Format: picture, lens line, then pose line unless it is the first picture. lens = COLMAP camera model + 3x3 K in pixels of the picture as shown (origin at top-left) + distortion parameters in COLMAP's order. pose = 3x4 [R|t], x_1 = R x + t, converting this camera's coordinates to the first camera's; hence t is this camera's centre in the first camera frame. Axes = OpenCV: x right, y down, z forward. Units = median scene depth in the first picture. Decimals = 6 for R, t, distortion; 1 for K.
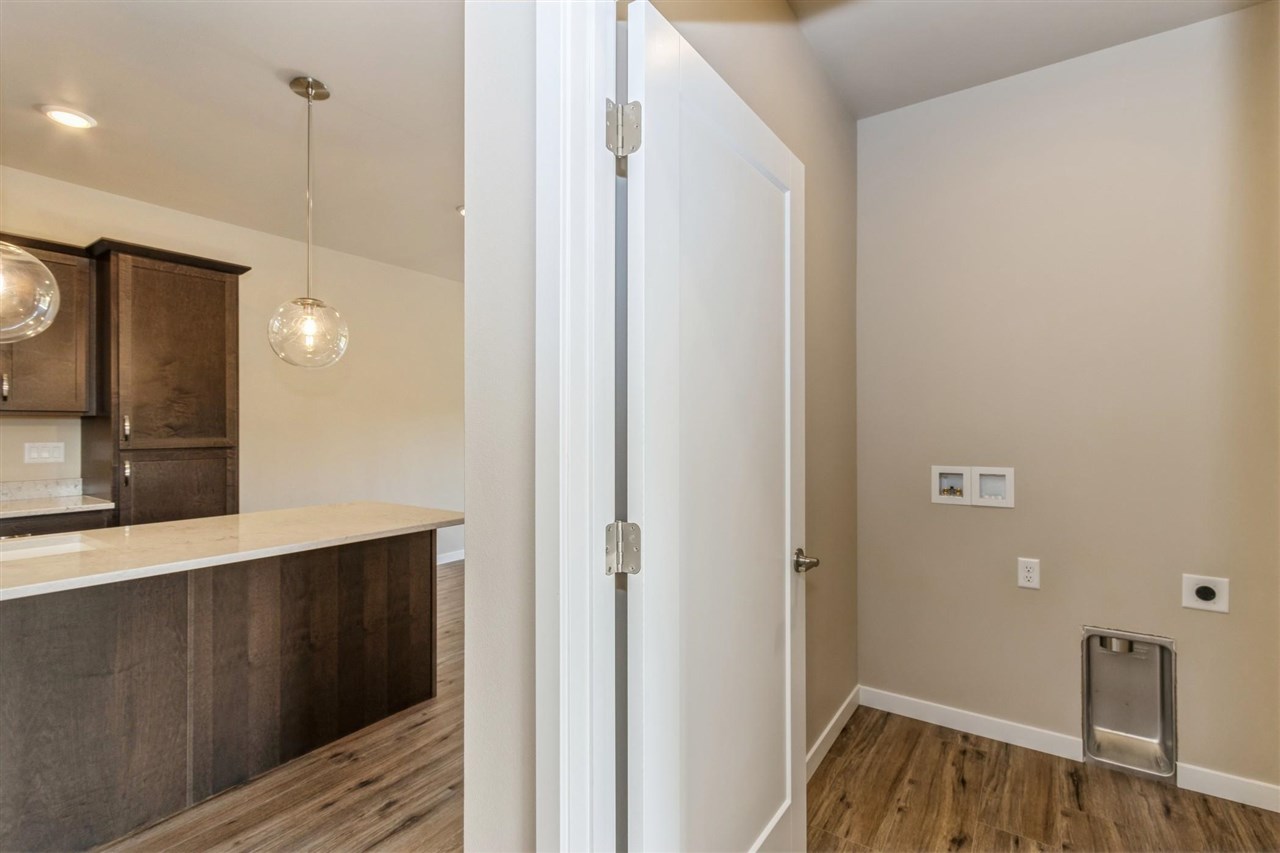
lens RADIAL K [[586.1, 0, 640.0], [0, 586.1, 426.5], [0, 0, 1]] dist [-0.000034, -0.000385]
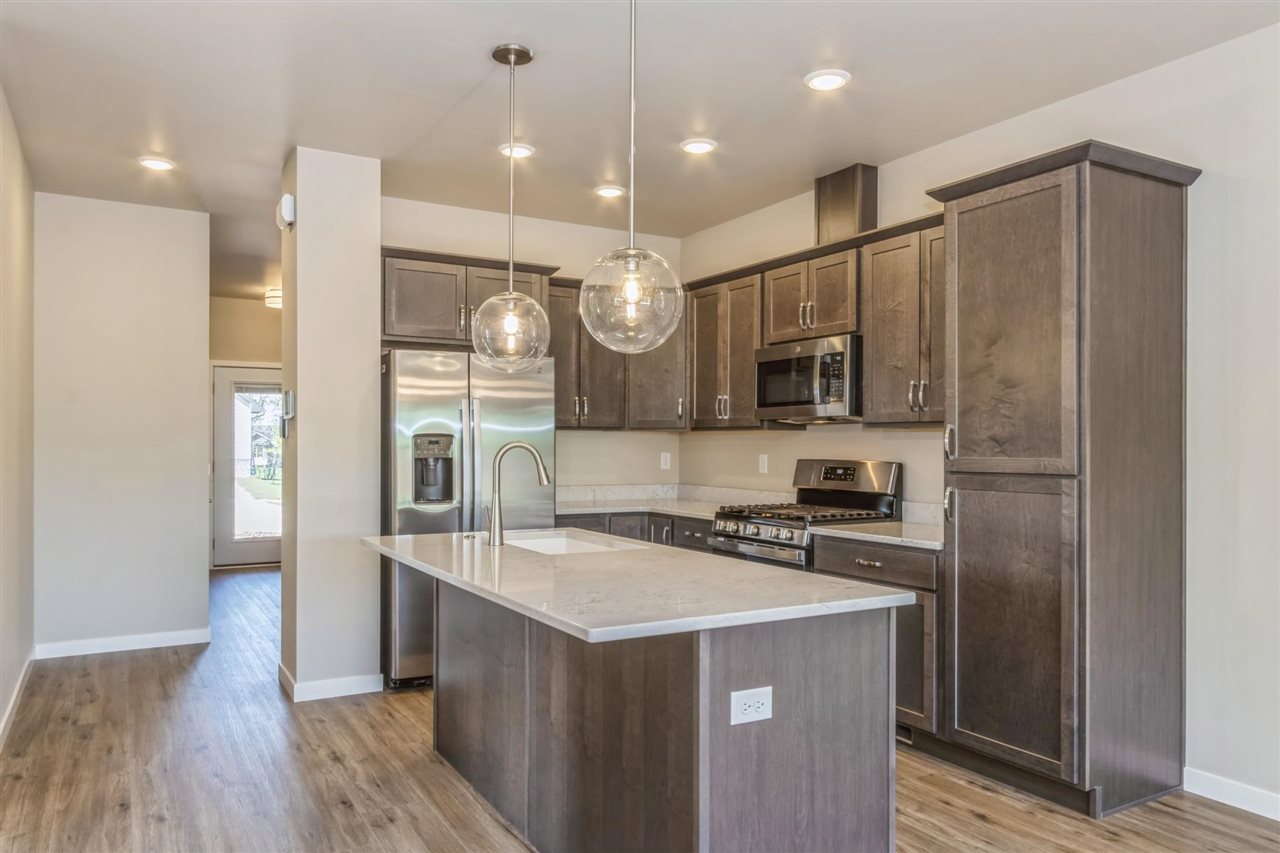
lens RADIAL K [[895.8, 0, 636.6], [0, 895.8, 451.4], [0, 0, 1]] dist [0.012815, 0.000648]
pose [[-0.430598, 0.005989, -0.902524, 0.290348], [-0.001063, 0.999974, 0.007143, 0.007240], [0.902543, 0.004036, -0.430580, 1.135165]]
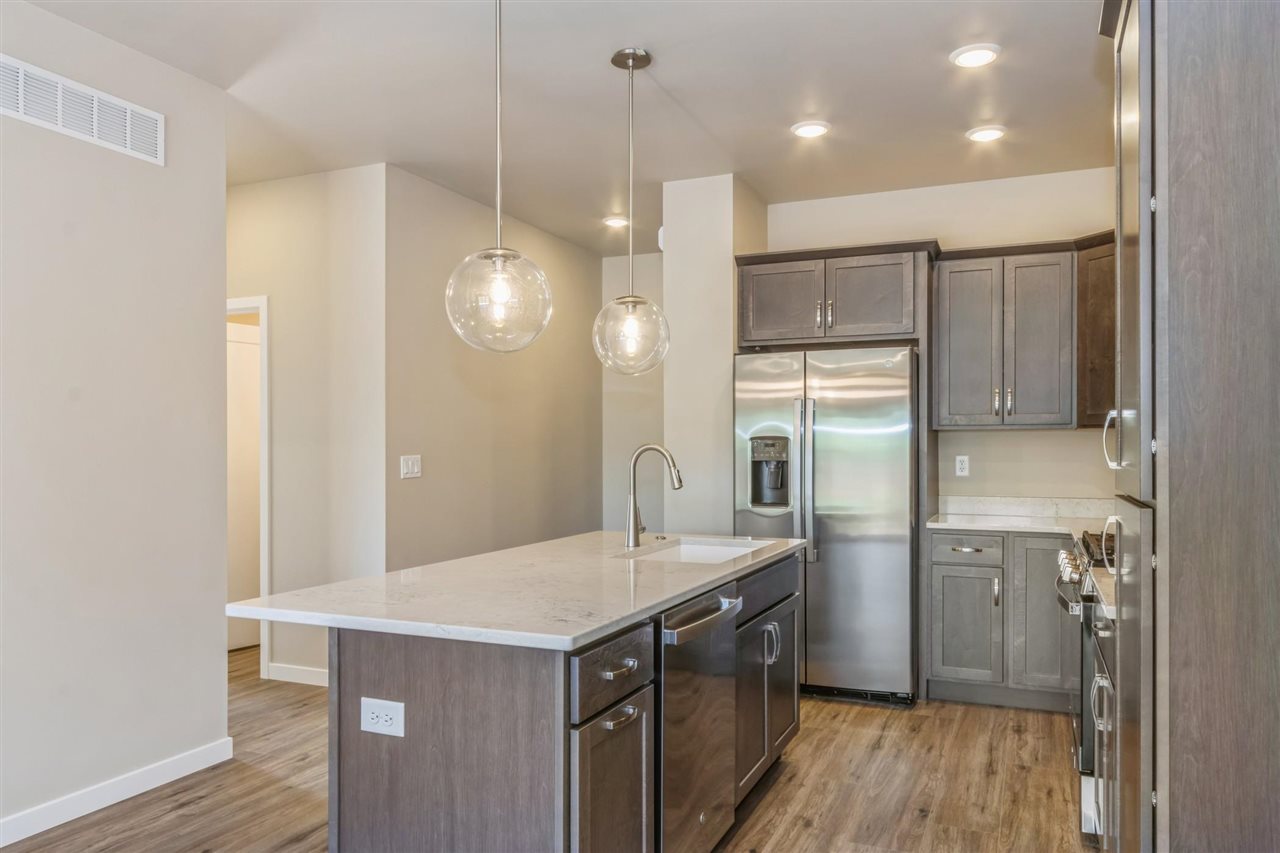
lens RADIAL K [[895.8, 0, 636.6], [0, 895.8, 451.4], [0, 0, 1]] dist [0.012815, 0.000648]
pose [[-0.982776, 0.001463, -0.184795, -0.411865], [0.000853, 0.999994, 0.003381, 0.008671], [0.184799, 0.003165, -0.982771, 1.593564]]
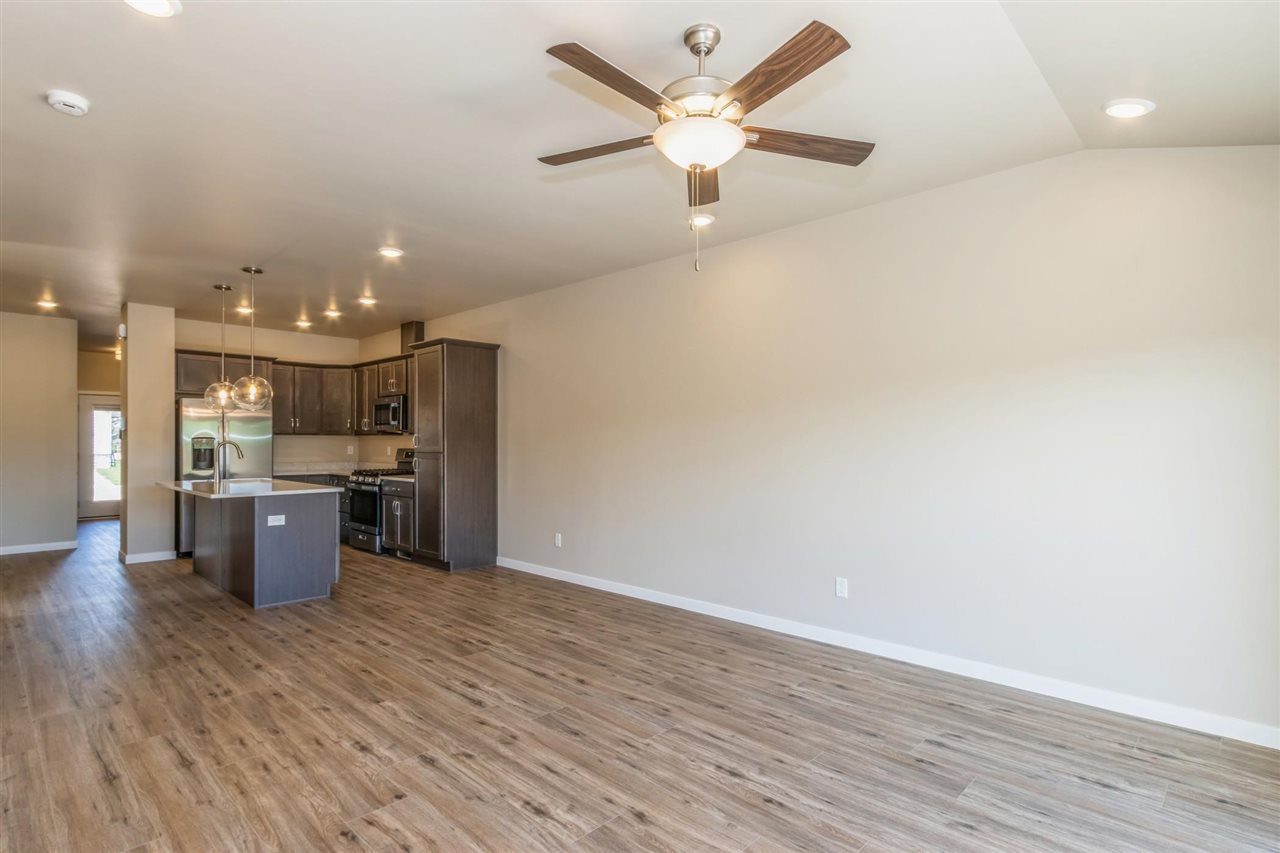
lens RADIAL K [[644.5, 0, 634.0], [0, 644.5, 442.1], [0, 0, 1]] dist [0.003338, 0.000042]
pose [[-0.170929, 0.000435, -0.985283, 1.076298], [0.001138, 0.999999, 0.000244, 0.007641], [0.985283, -0.001079, -0.170929, 2.073722]]
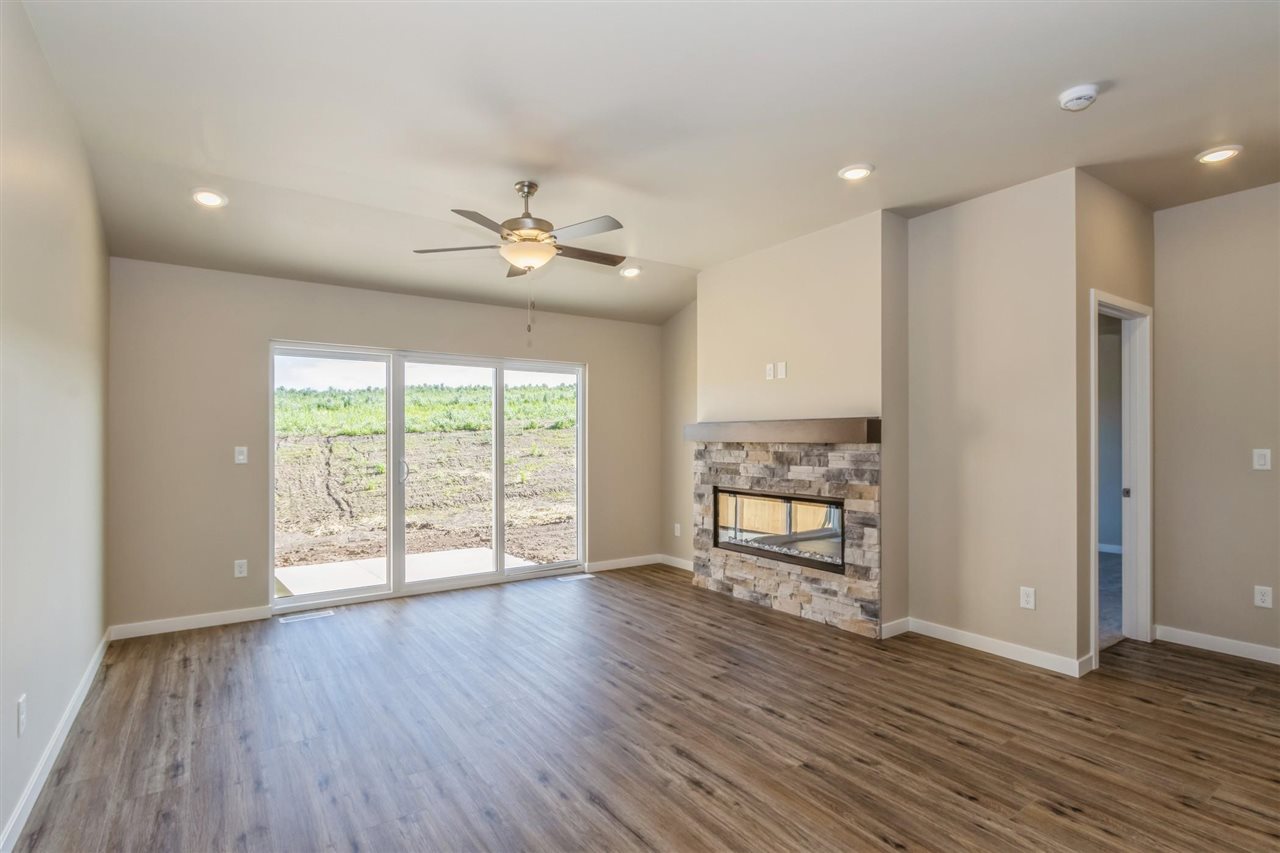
lens RADIAL K [[622.9, 0, 638.1], [0, 622.9, 436.6], [0, 0, 1]] dist [0.002472, 0.000058]
pose [[0.355716, 0.003047, 0.934589, -0.644181], [-0.002212, 0.999995, -0.002418, 0.008431], [-0.934592, -0.001207, 0.355721, 1.428448]]
